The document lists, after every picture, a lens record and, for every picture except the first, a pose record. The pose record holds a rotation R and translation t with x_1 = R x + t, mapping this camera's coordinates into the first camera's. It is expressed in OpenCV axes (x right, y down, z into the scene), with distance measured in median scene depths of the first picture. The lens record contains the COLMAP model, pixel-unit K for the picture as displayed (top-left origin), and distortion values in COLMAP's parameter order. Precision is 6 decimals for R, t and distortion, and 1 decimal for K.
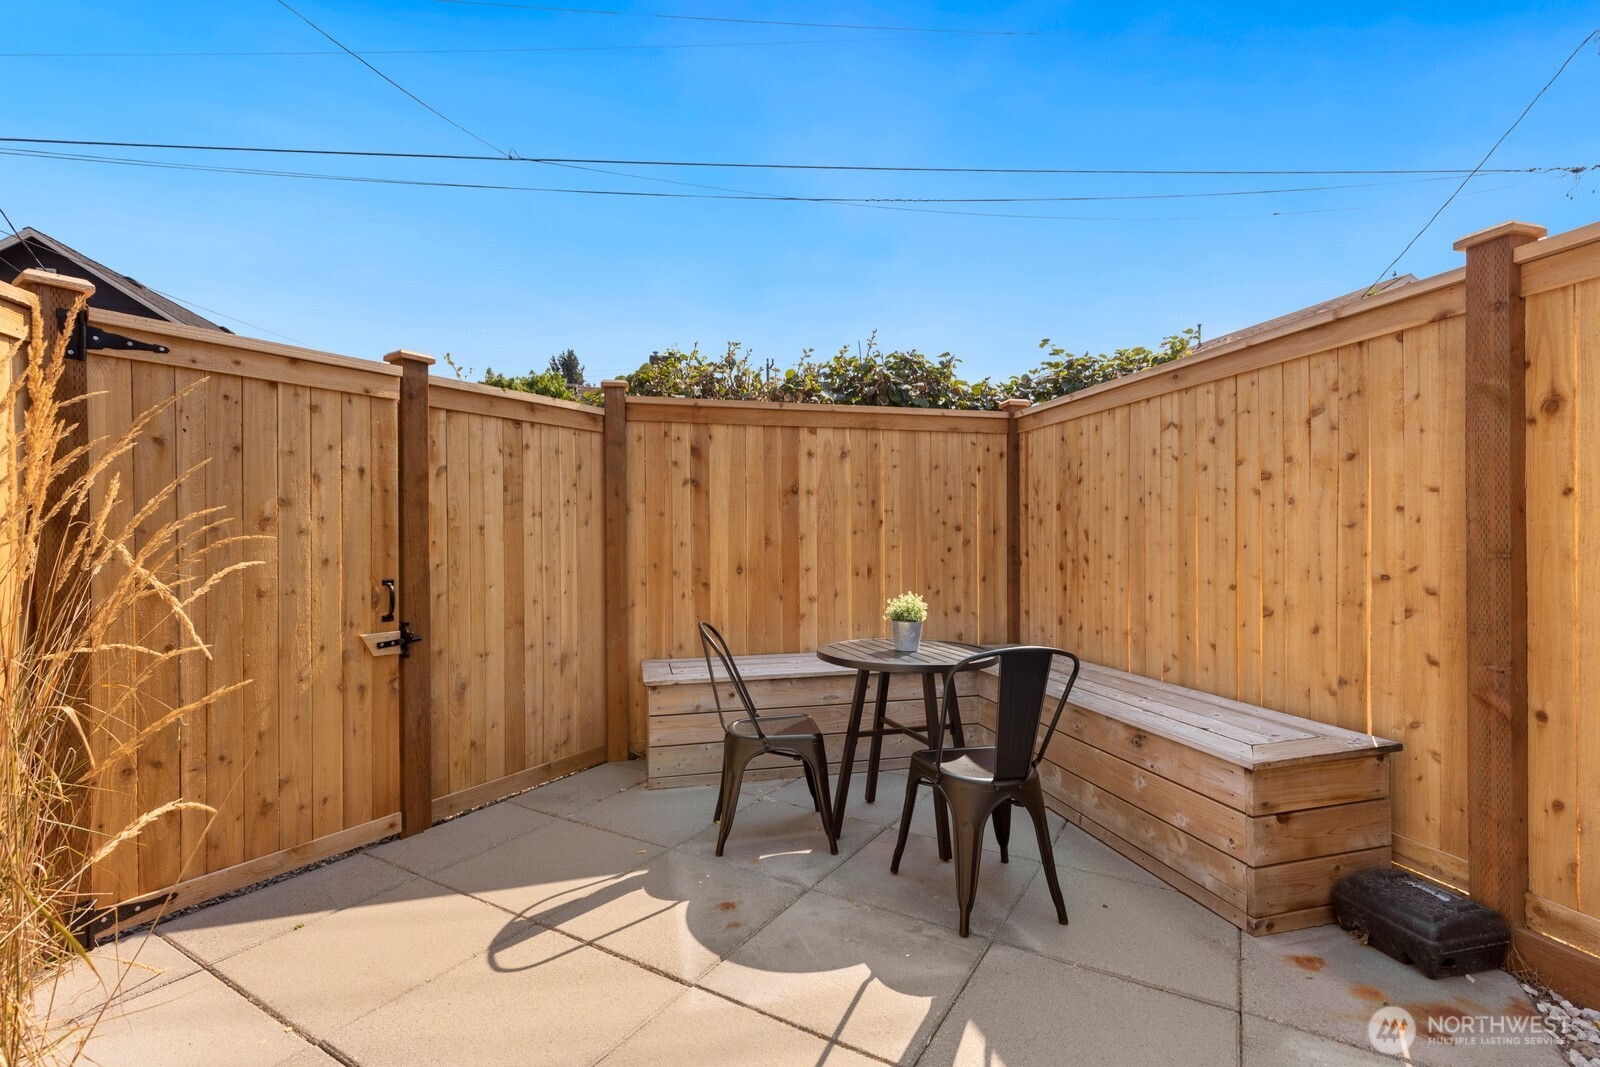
lens RADIAL K [[719.7, 0, 803.4], [0, 719.7, 535.9], [0, 0, 1]] dist [0.005522, -0.000075]
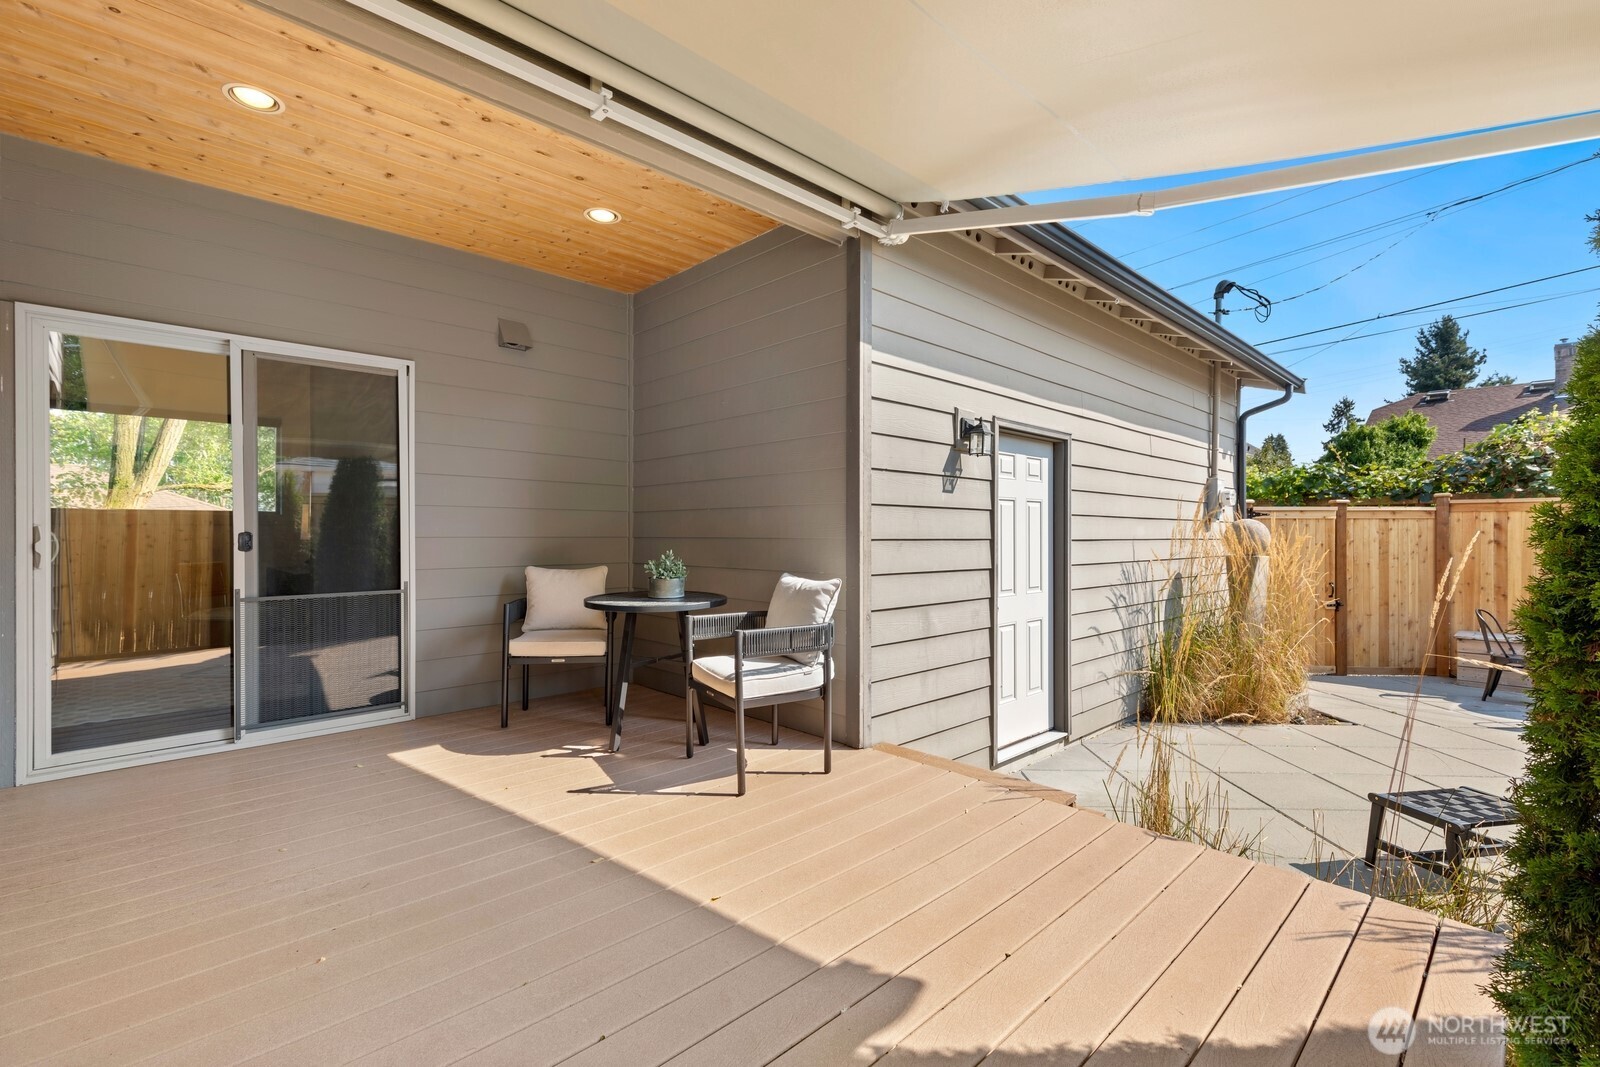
lens RADIAL K [[719.7, 0, 798.6], [0, 719.7, 531.6], [0, 0, 1]] dist [0.005522, -0.000075]
pose [[0.501050, 0.006212, -0.865396, 0.621784], [-0.007305, 0.999969, 0.002949, -0.099926], [0.865387, 0.004845, 0.501080, -1.676924]]
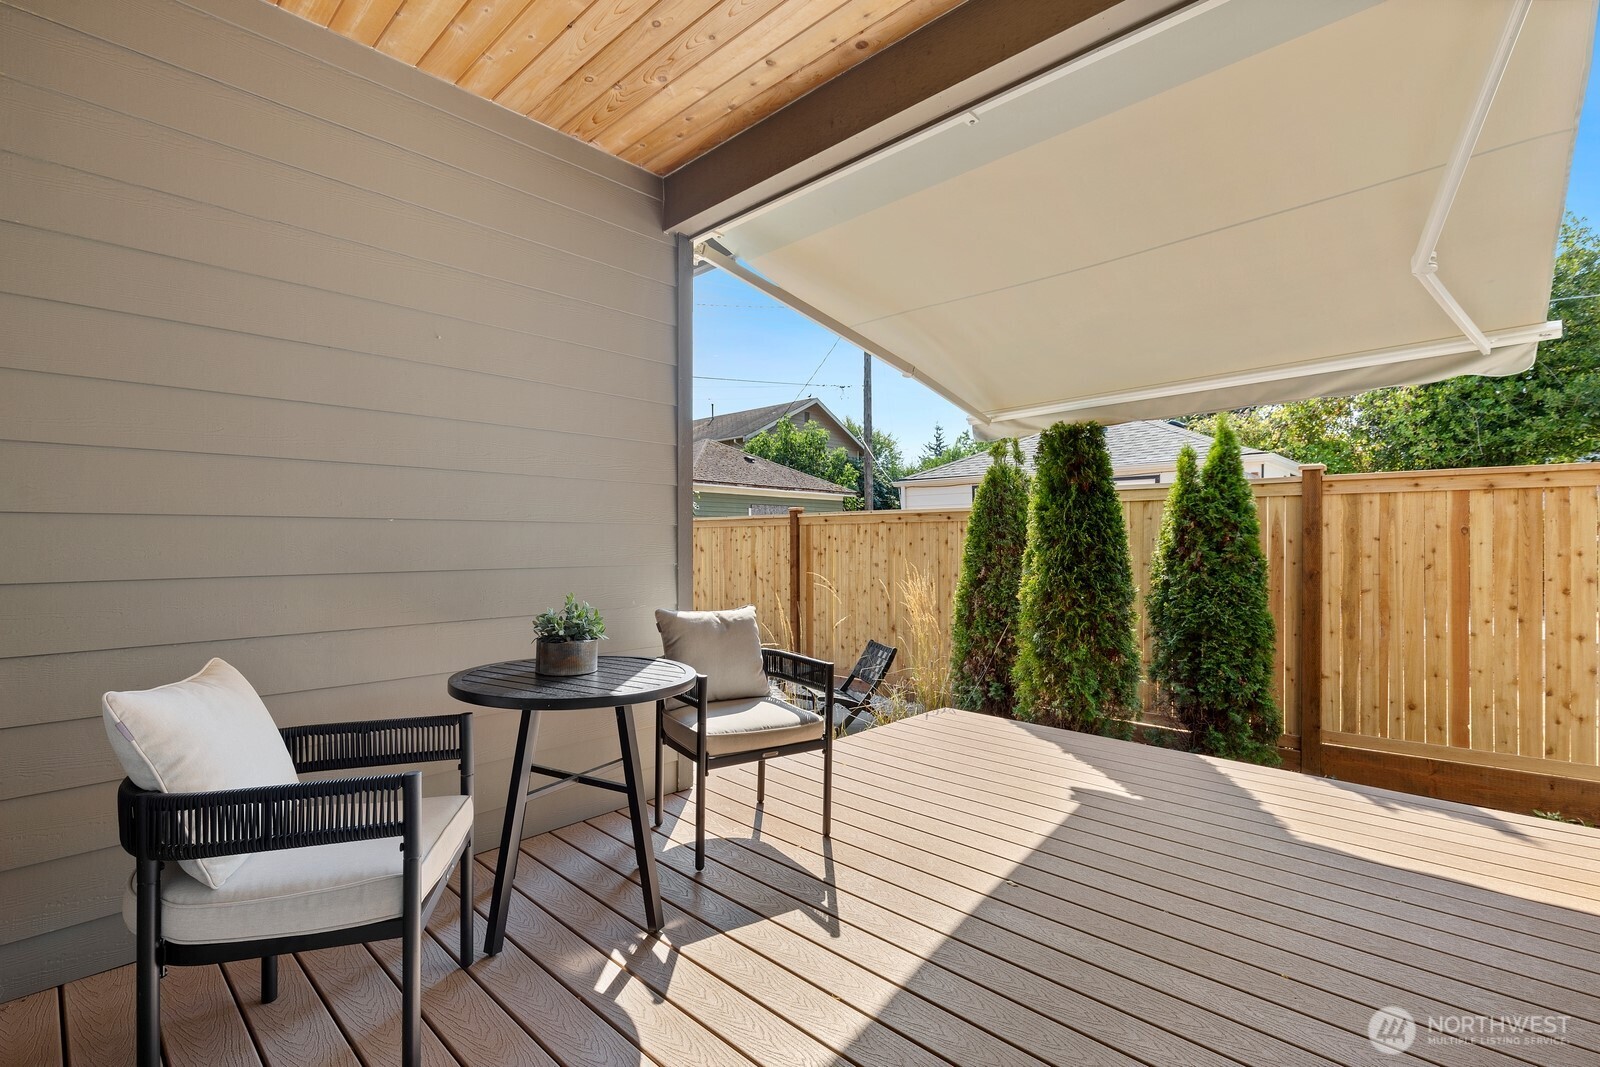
lens RADIAL K [[719.7, 0, 804.7], [0, 719.7, 540.1], [0, 0, 1]] dist [0.005522, -0.000075]
pose [[0.837427, 0.006171, 0.546514, -0.506579], [-0.003284, 0.999975, -0.006259, -0.110756], [-0.546539, 0.003447, 0.837427, -1.947062]]
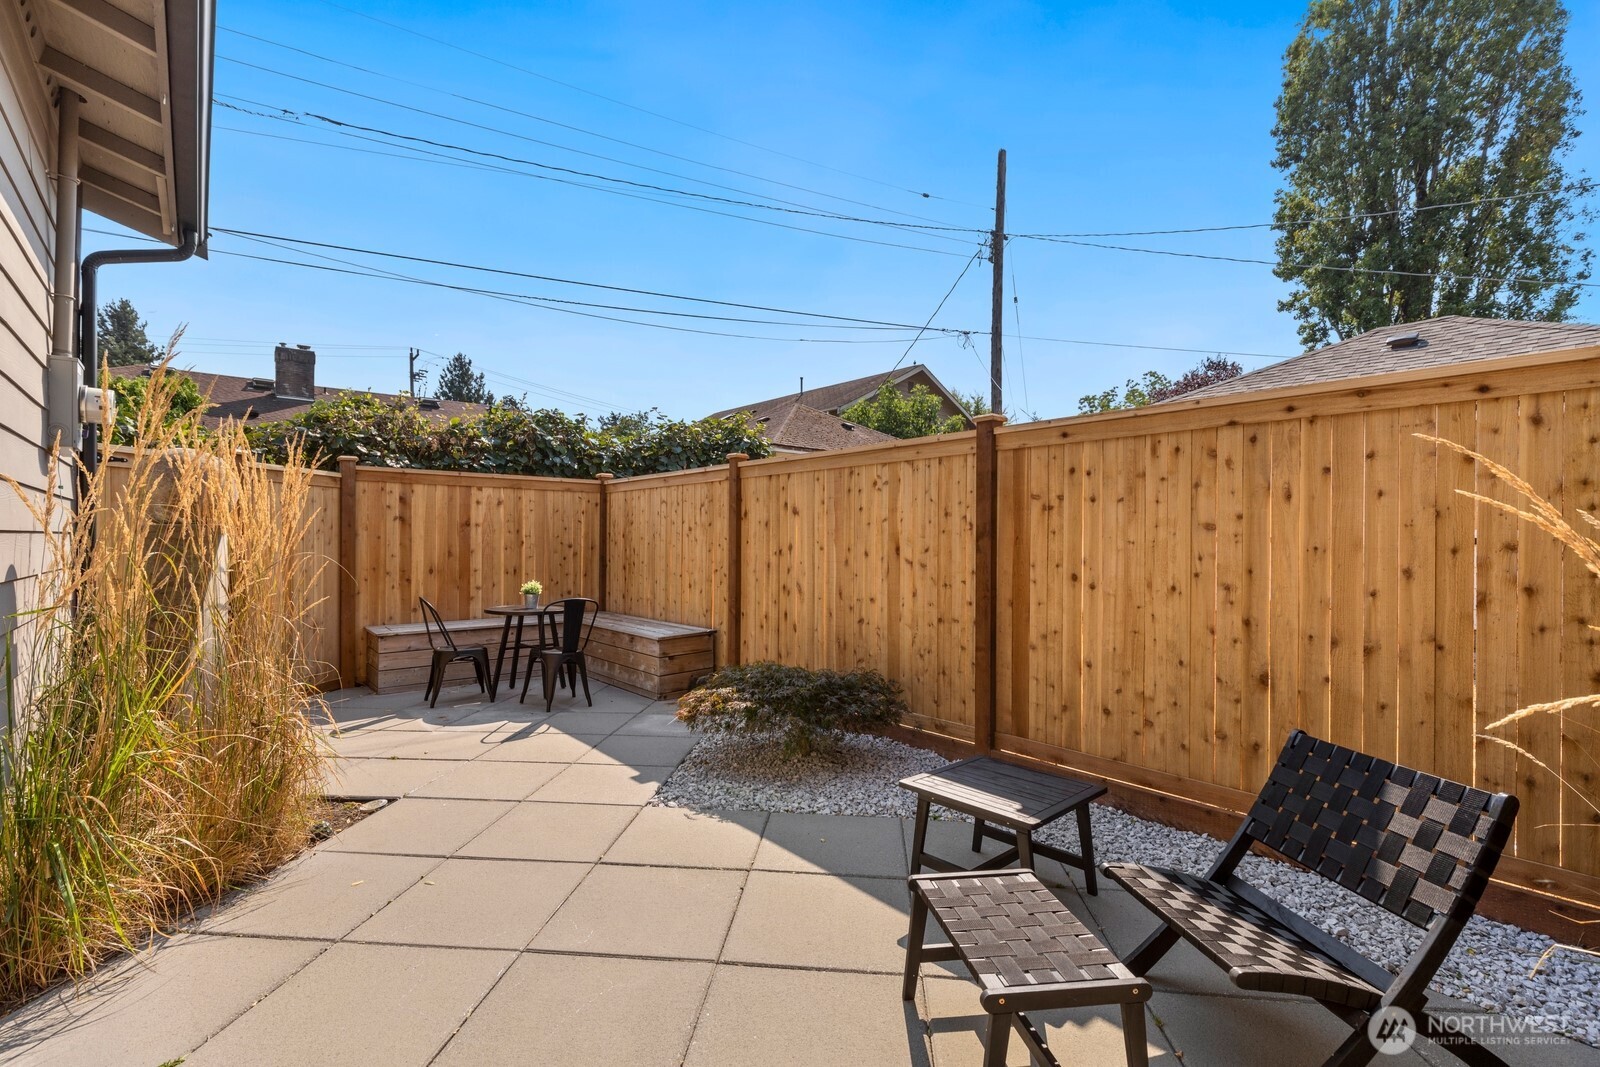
lens RADIAL K [[719.7, 0, 800.5], [0, 719.7, 537.3], [0, 0, 1]] dist [0.005522, -0.000075]
pose [[0.898563, 0.011170, 0.438703, -0.057059], [-0.010264, 0.999937, -0.004436, -0.034924], [-0.438725, -0.000517, 0.898621, -0.946390]]
